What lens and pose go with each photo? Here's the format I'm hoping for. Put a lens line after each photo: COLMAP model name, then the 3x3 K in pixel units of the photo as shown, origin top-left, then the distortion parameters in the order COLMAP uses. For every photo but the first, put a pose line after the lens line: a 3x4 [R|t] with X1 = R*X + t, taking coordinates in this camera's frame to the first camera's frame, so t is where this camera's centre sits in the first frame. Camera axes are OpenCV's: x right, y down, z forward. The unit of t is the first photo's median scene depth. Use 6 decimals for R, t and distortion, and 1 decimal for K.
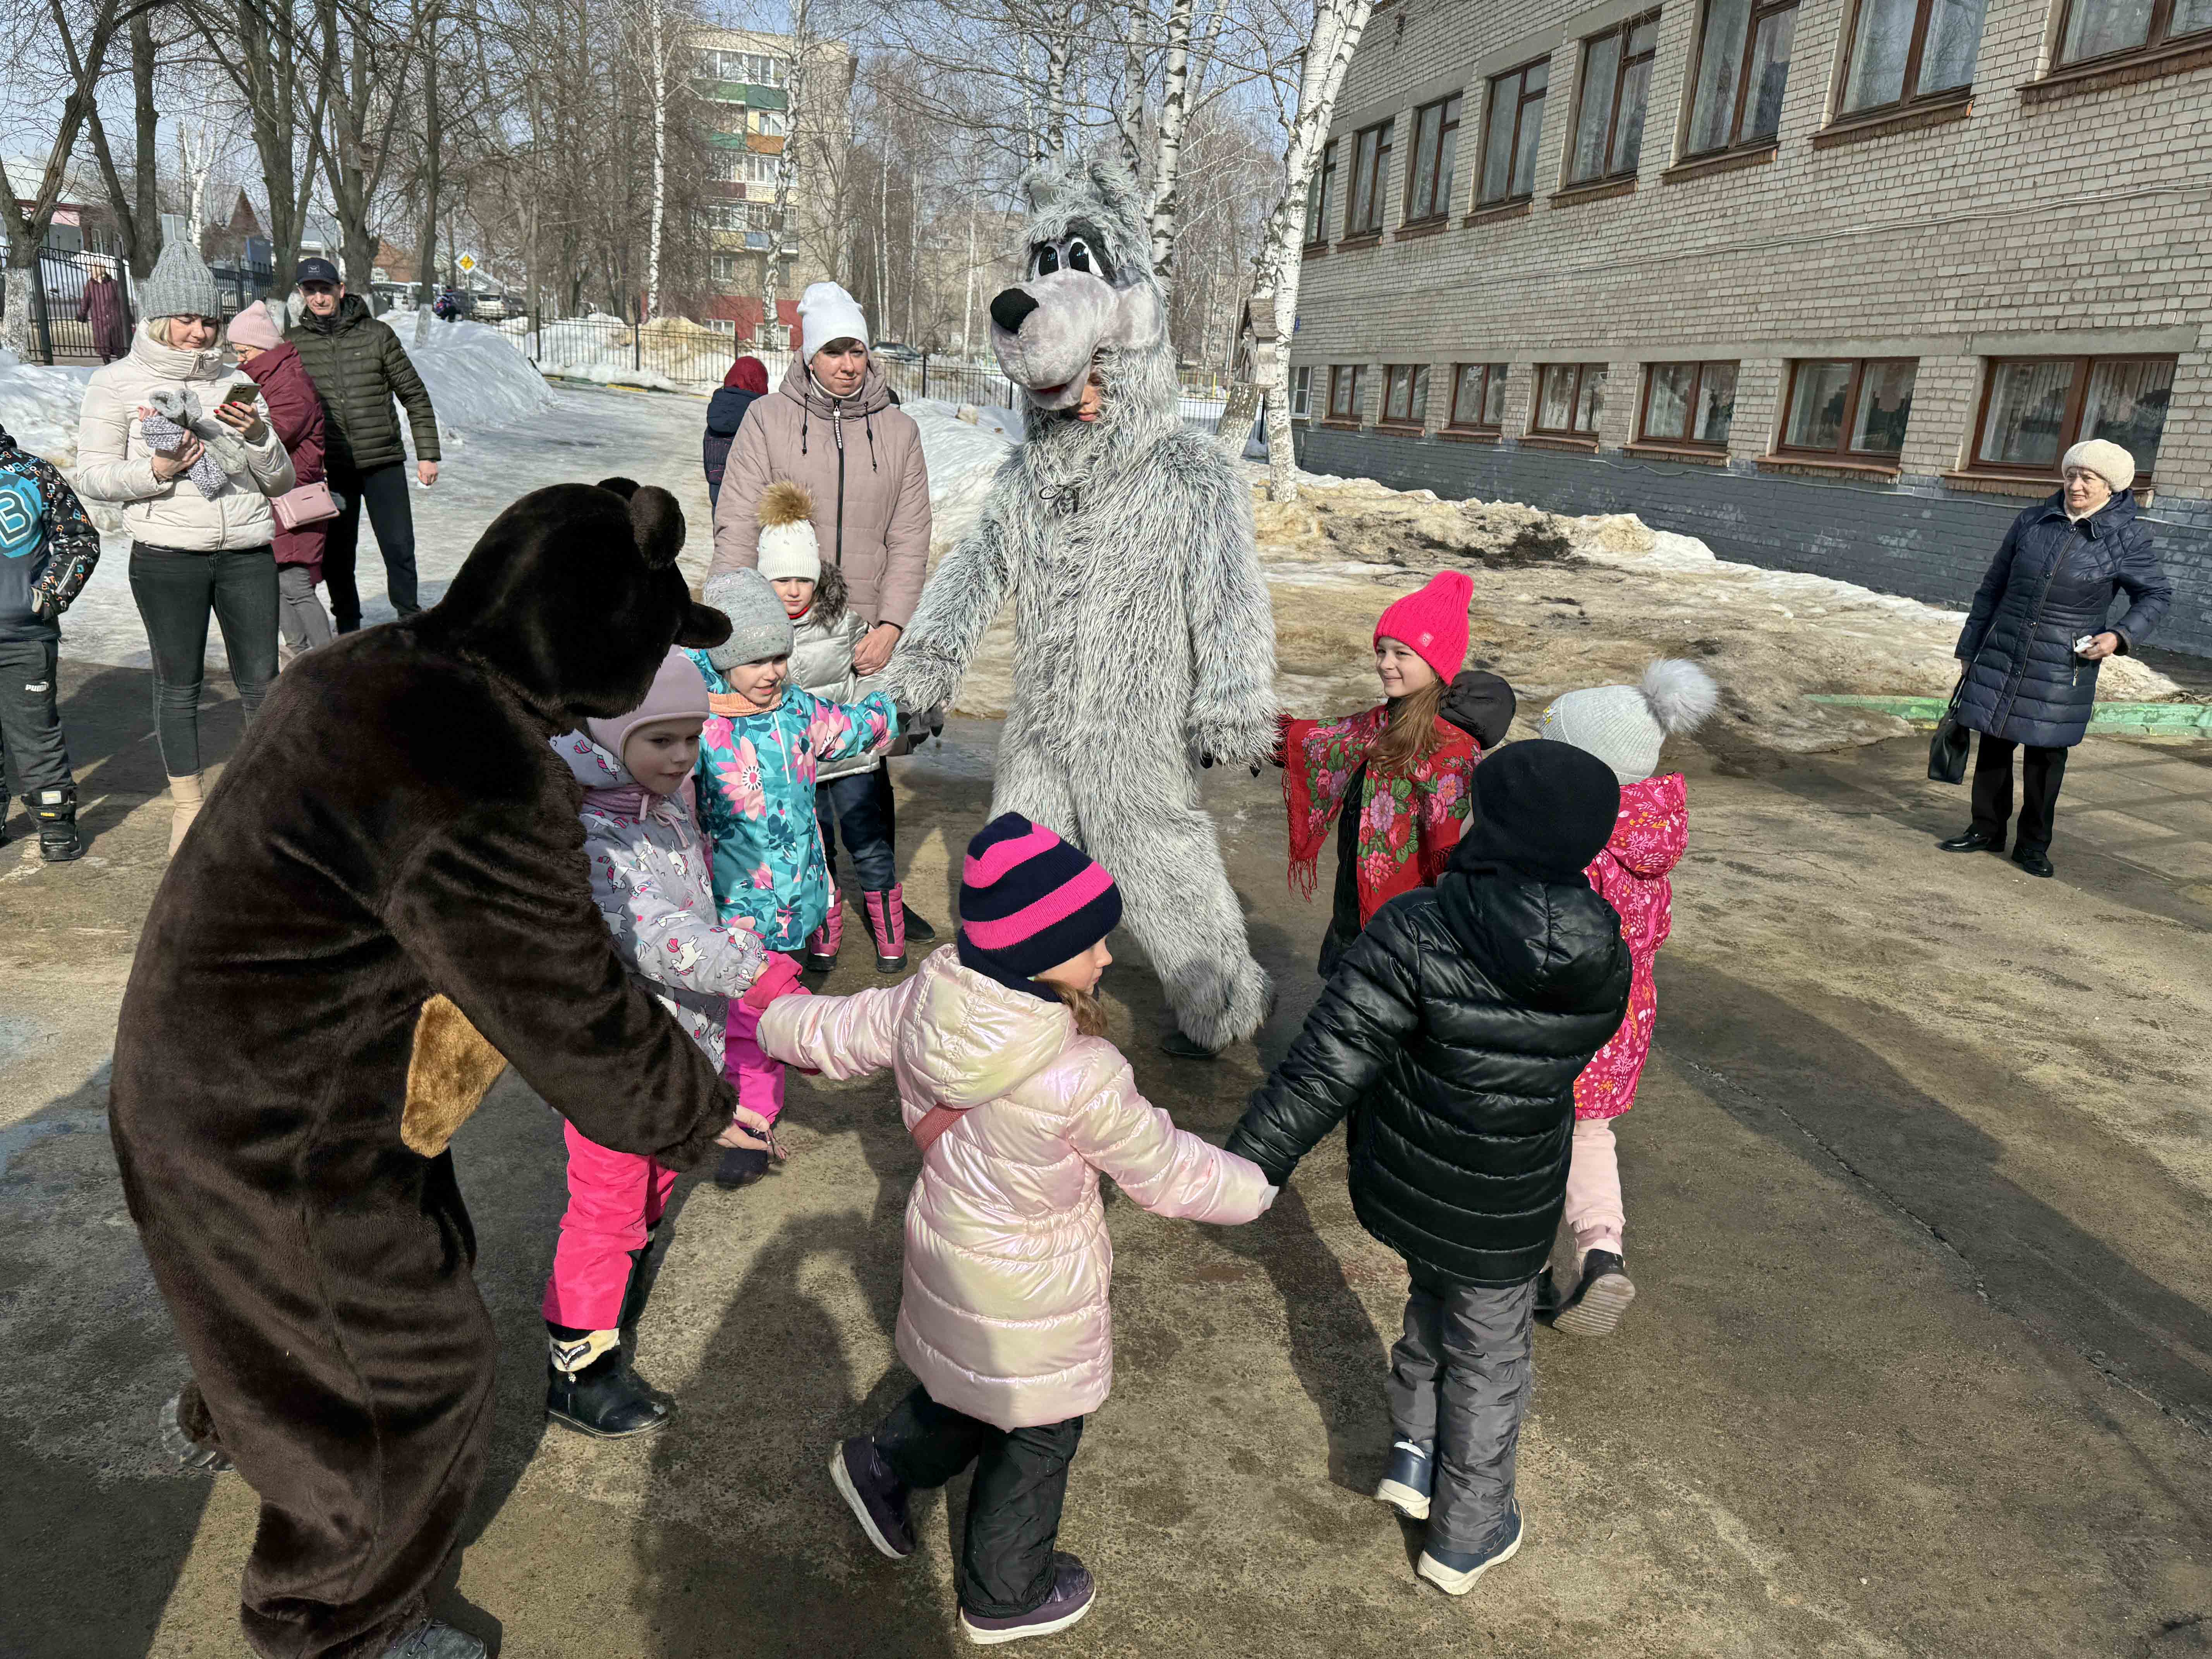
lens RADIAL K [[1561.6, 0, 1104.3], [0, 1561.6, 825.9], [0, 0, 1]] dist [0.028086, -0.023071]
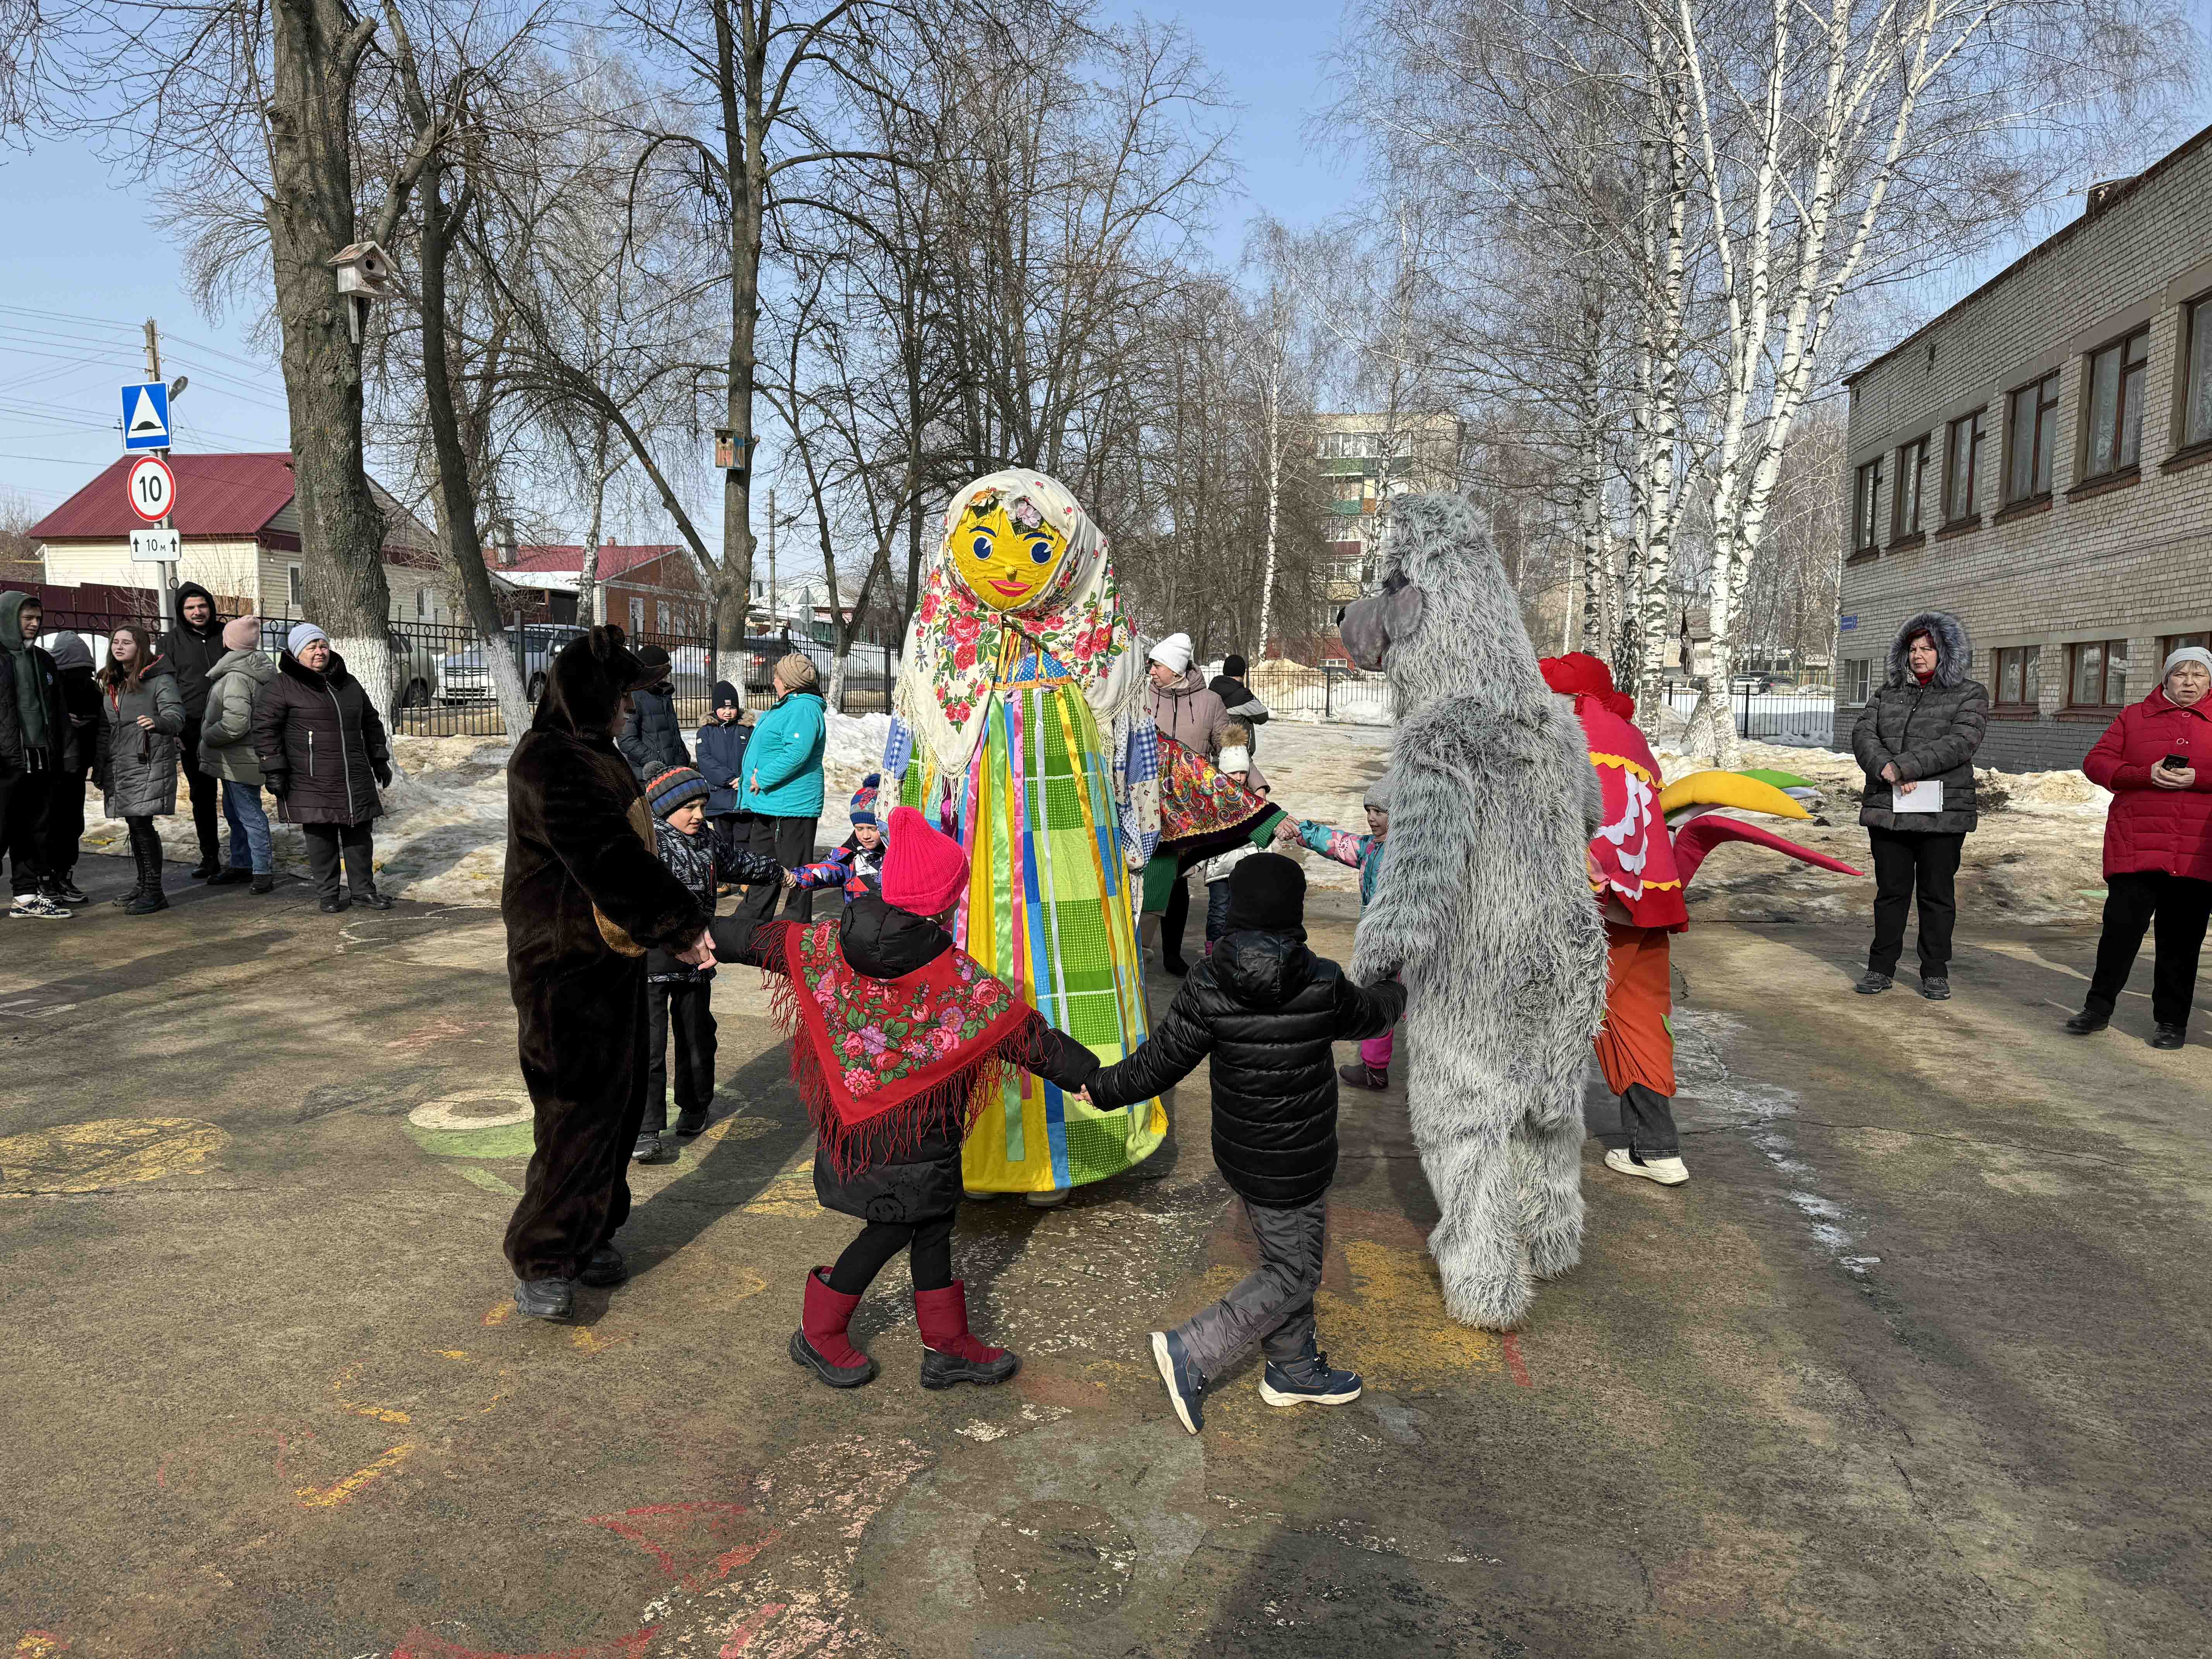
lens RADIAL K [[1561.6, 0, 1107.5], [0, 1561.6, 834.4], [0, 0, 1]] dist [0.028086, -0.023071]
pose [[0.925759, -0.026456, -0.377187, 0.073541], [-0.048180, 0.981164, -0.187071, 0.050947], [0.375032, 0.191356, 0.907047, -0.148687]]
